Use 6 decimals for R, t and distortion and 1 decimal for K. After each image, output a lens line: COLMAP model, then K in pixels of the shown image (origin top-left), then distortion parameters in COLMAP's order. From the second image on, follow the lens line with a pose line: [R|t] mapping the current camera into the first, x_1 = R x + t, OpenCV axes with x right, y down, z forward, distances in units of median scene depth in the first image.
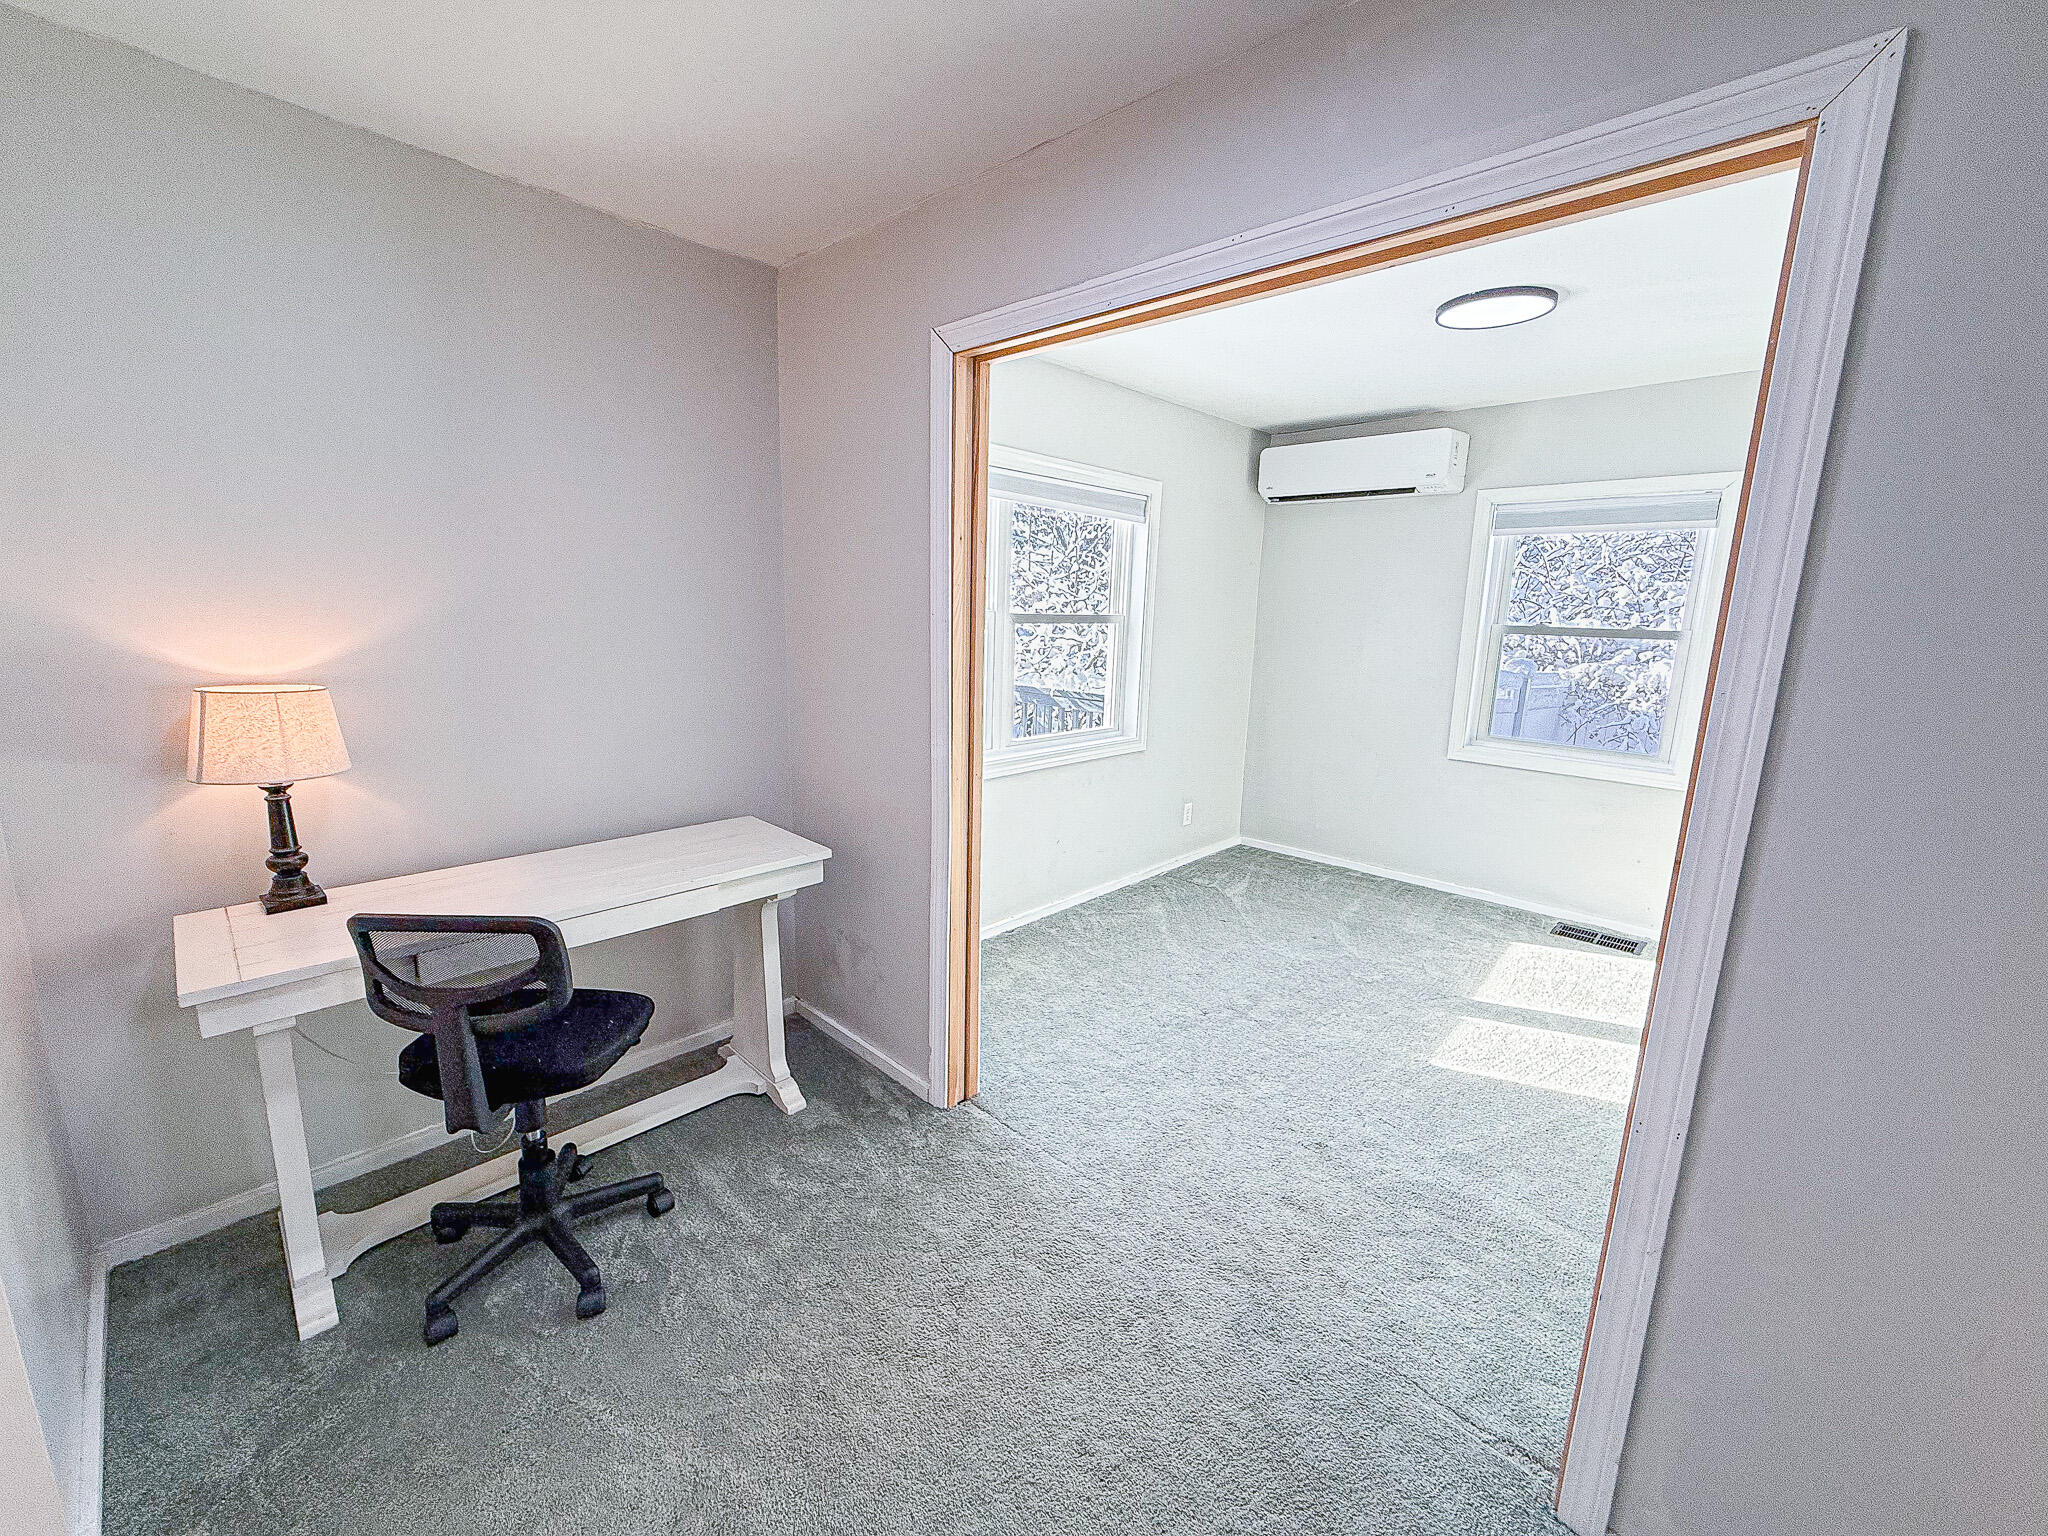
lens RADIAL K [[811.5, 0, 1025.7], [0, 811.5, 766.8], [0, 0, 1]] dist [-0.000071, 0.000192]
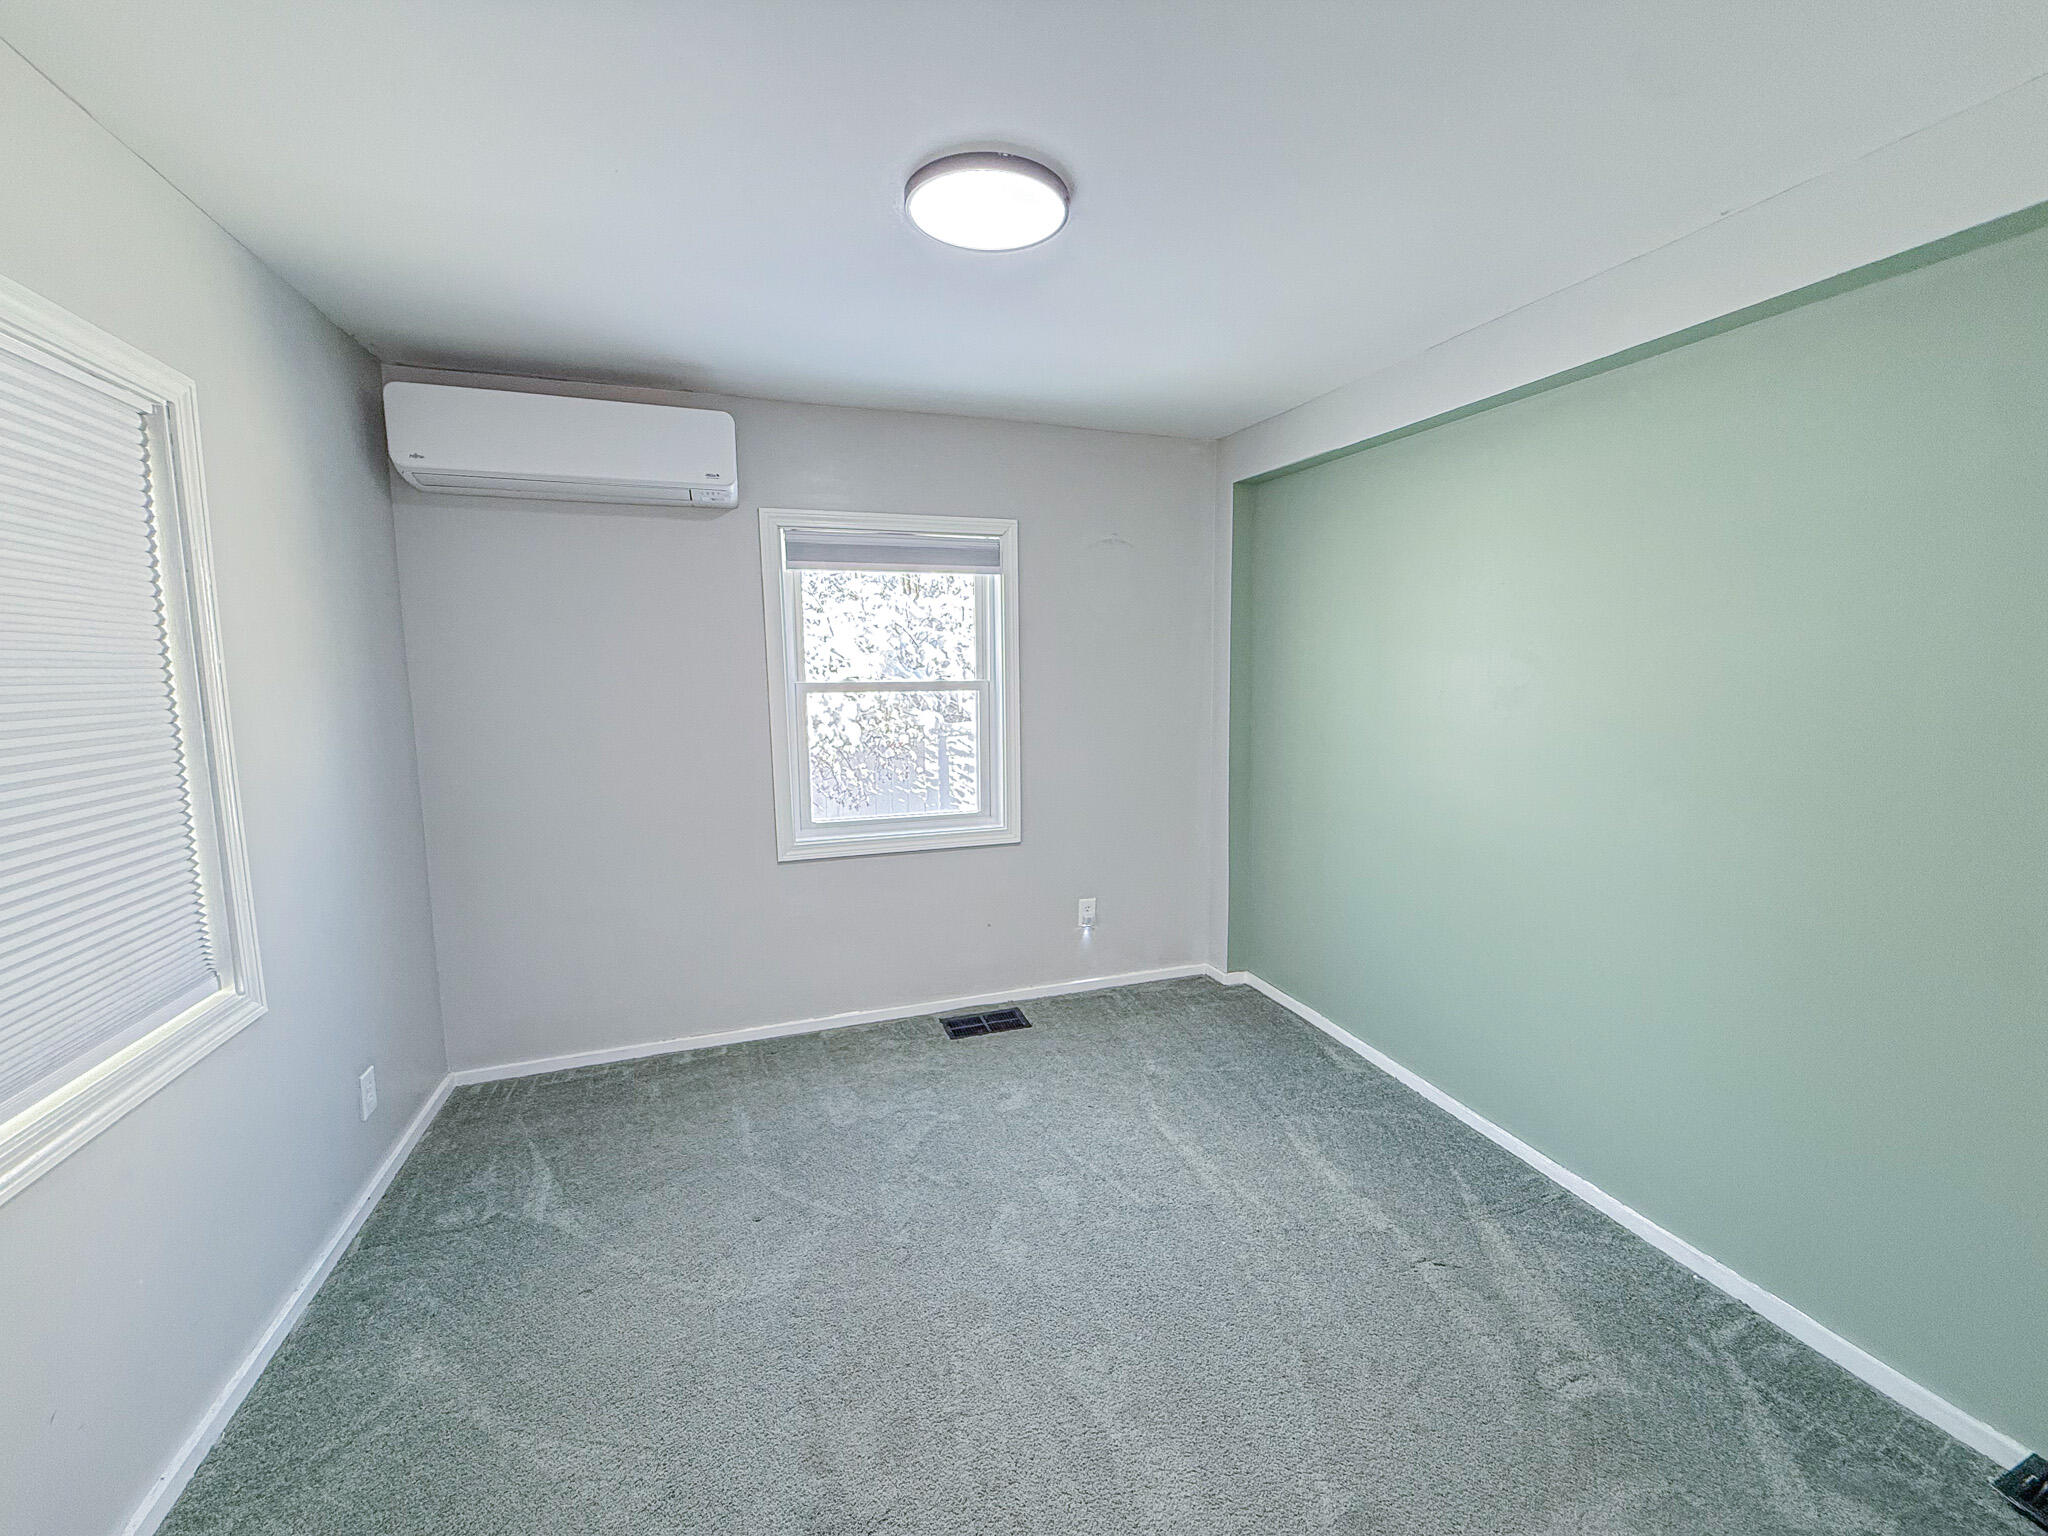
lens RADIAL K [[811.5, 0, 997.8], [0, 811.5, 779.9], [0, 0, 1]] dist [-0.000071, 0.000192]
pose [[0.464014, -0.154507, 0.872249, -0.025032], [0.198080, 0.977836, 0.067837, -0.092840], [-0.863397, 0.141298, 0.484335, 0.438185]]
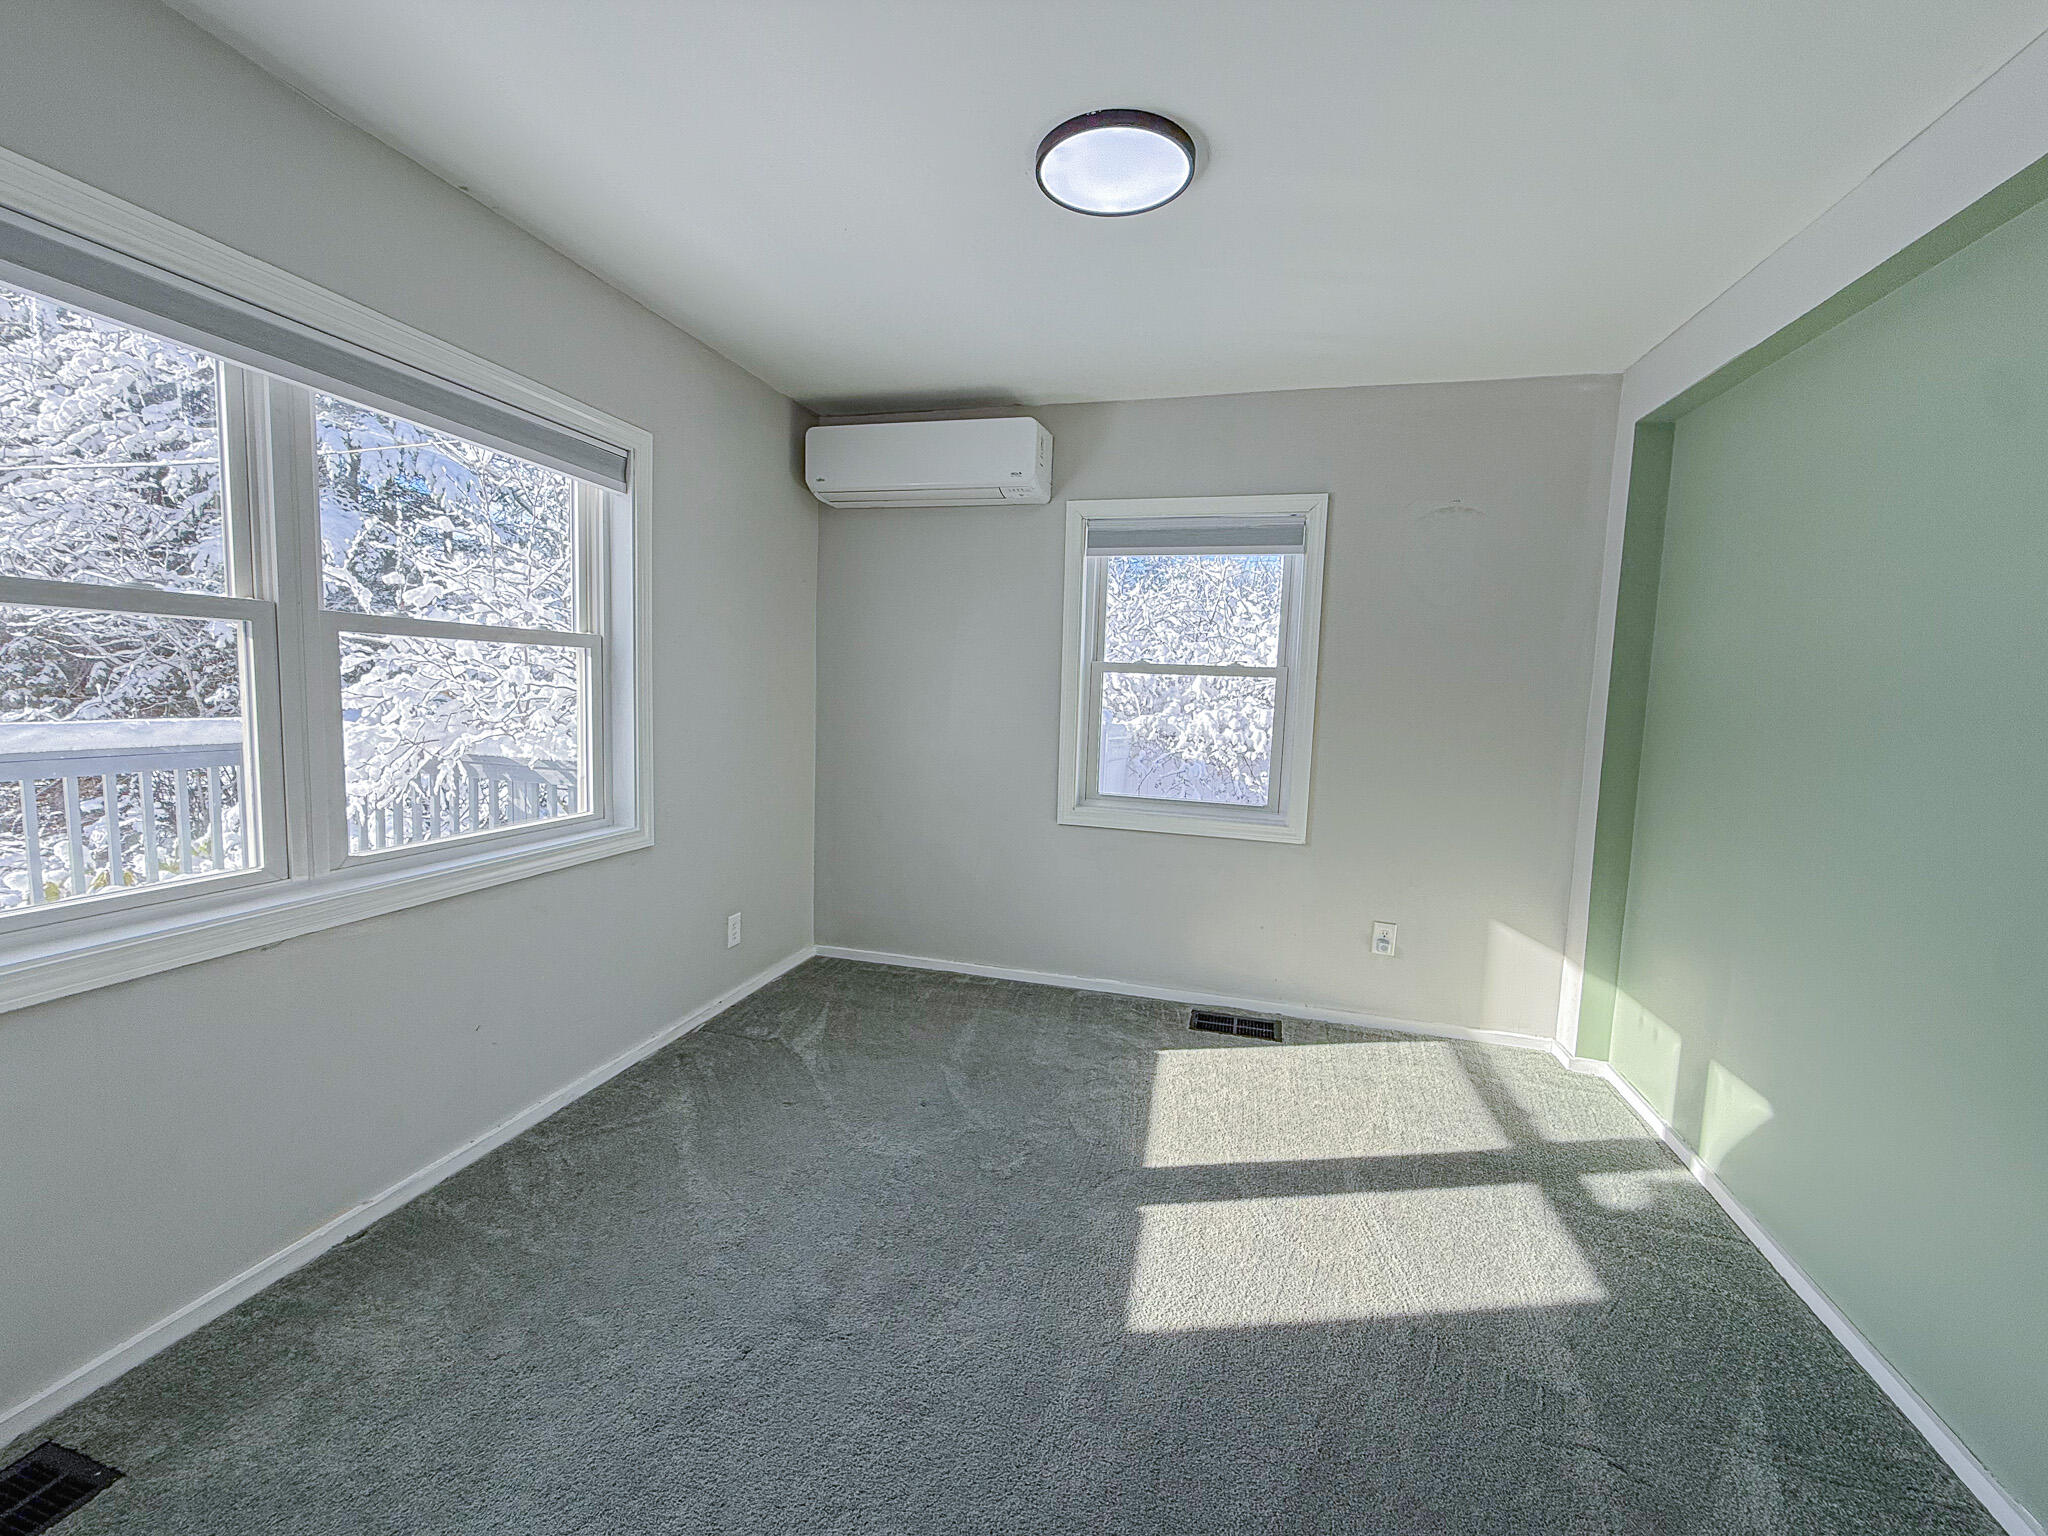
lens RADIAL K [[811.5, 0, 1020.0], [0, 811.5, 760.9], [0, 0, 1]] dist [-0.000071, 0.000192]
pose [[0.878578, -0.038286, 0.476061, 0.096895], [0.080109, 0.994473, -0.067864, -0.020222], [-0.470832, 0.097761, 0.876790, 0.285950]]
